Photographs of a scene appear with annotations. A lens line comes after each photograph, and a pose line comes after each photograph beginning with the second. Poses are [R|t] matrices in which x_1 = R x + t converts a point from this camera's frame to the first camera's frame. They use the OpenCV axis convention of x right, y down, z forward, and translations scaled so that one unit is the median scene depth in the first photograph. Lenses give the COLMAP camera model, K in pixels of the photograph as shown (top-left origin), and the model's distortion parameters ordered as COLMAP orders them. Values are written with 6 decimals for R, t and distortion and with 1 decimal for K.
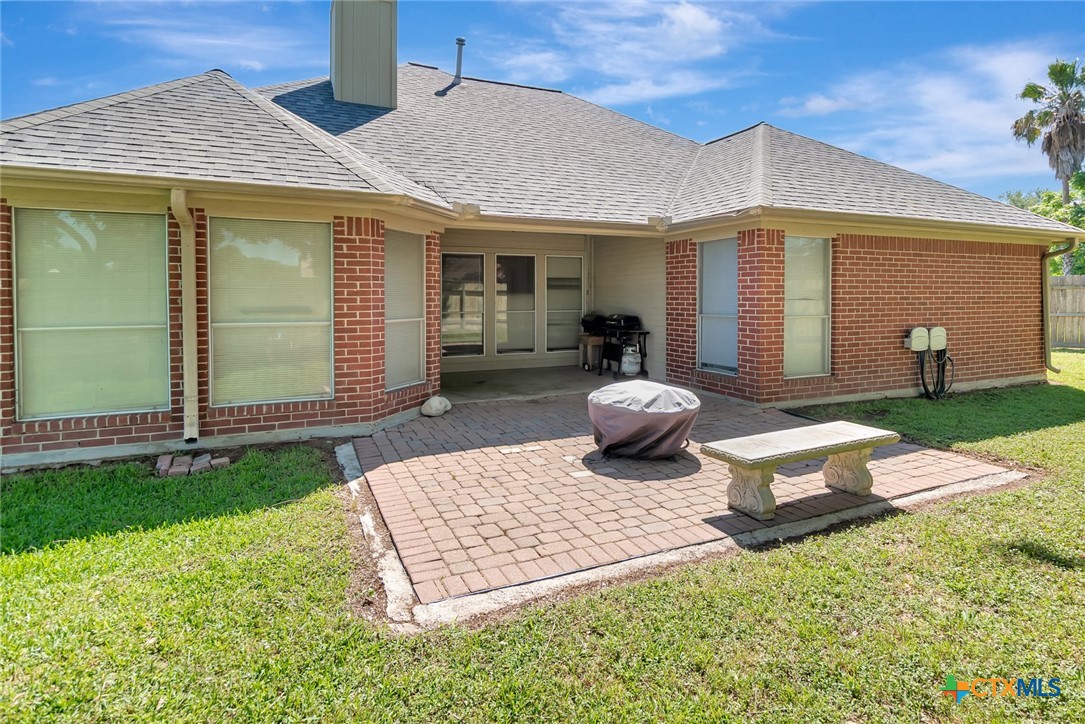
lens RADIAL K [[563.8, 0, 561.7], [0, 563.8, 315.9], [0, 0, 1]] dist [0.004007, -0.002741]
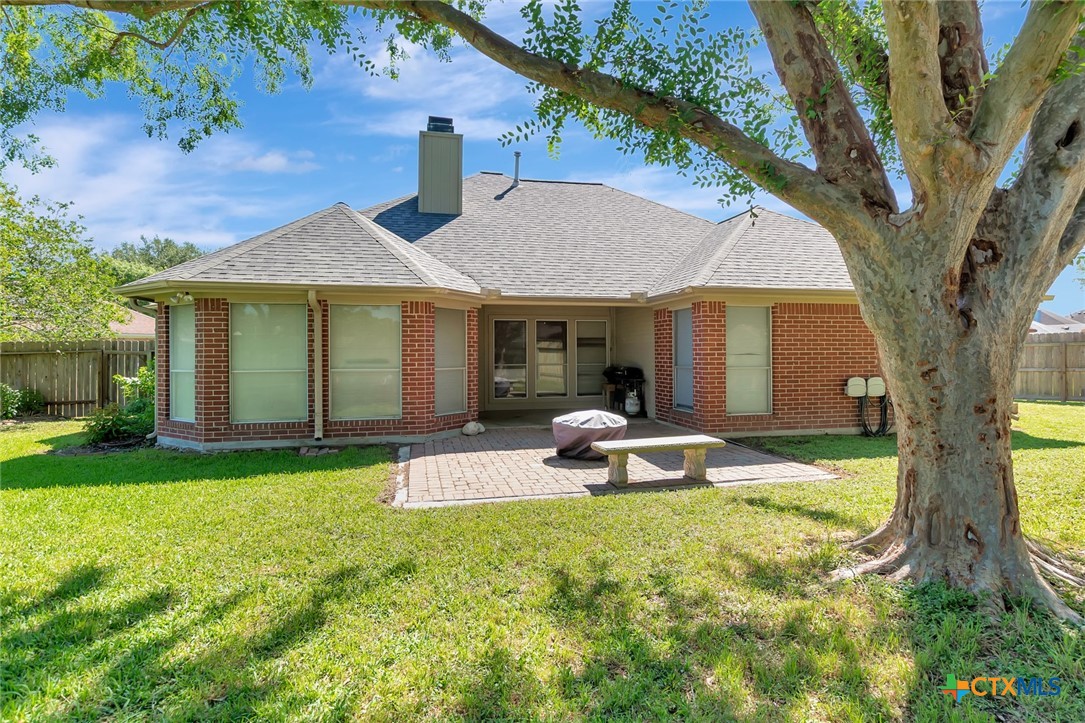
lens RADIAL K [[535.2, 0, 544.4], [0, 535.2, 365.9], [0, 0, 1]] dist [-0.006814, -0.000015]
pose [[0.978214, 0.003352, -0.207572, 0.238174], [-0.005499, 0.999937, -0.009766, 0.011796], [0.207527, 0.010695, 0.978171, -0.299915]]
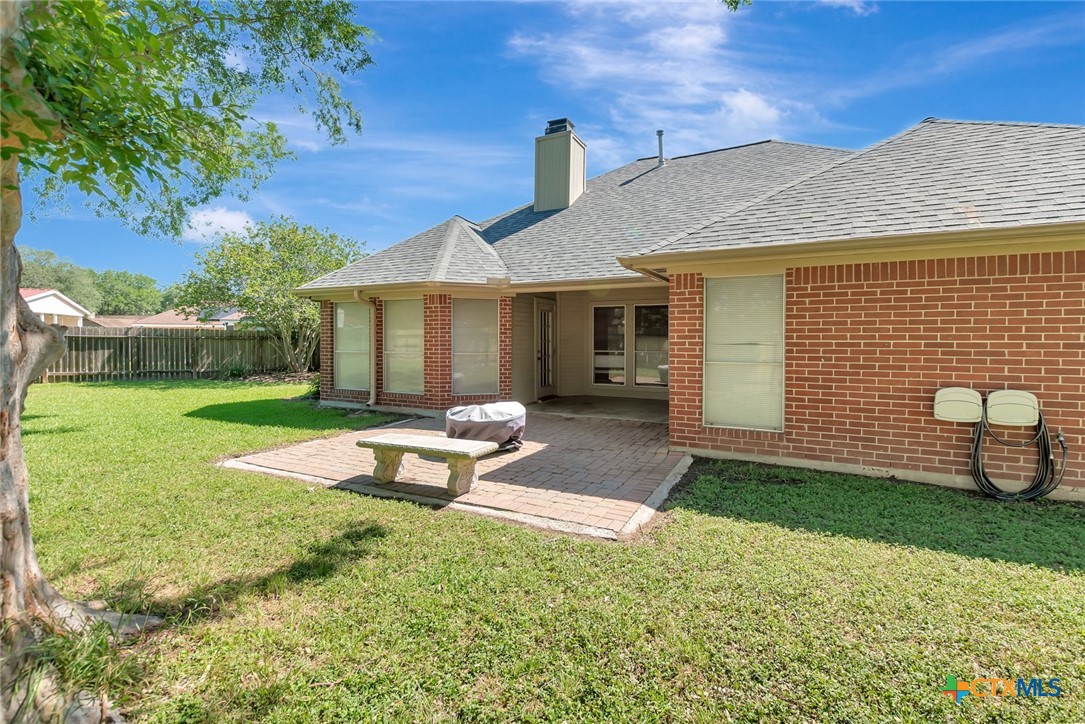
lens RADIAL K [[476.5, 0, 540.2], [0, 476.5, 354.9], [0, 0, 1]] dist [-0.001877, -0.000393]
pose [[0.629765, 0.031358, -0.776152, 0.850265], [-0.031699, 0.999390, 0.014657, -0.013692], [0.776138, 0.015373, 0.630375, 0.264599]]
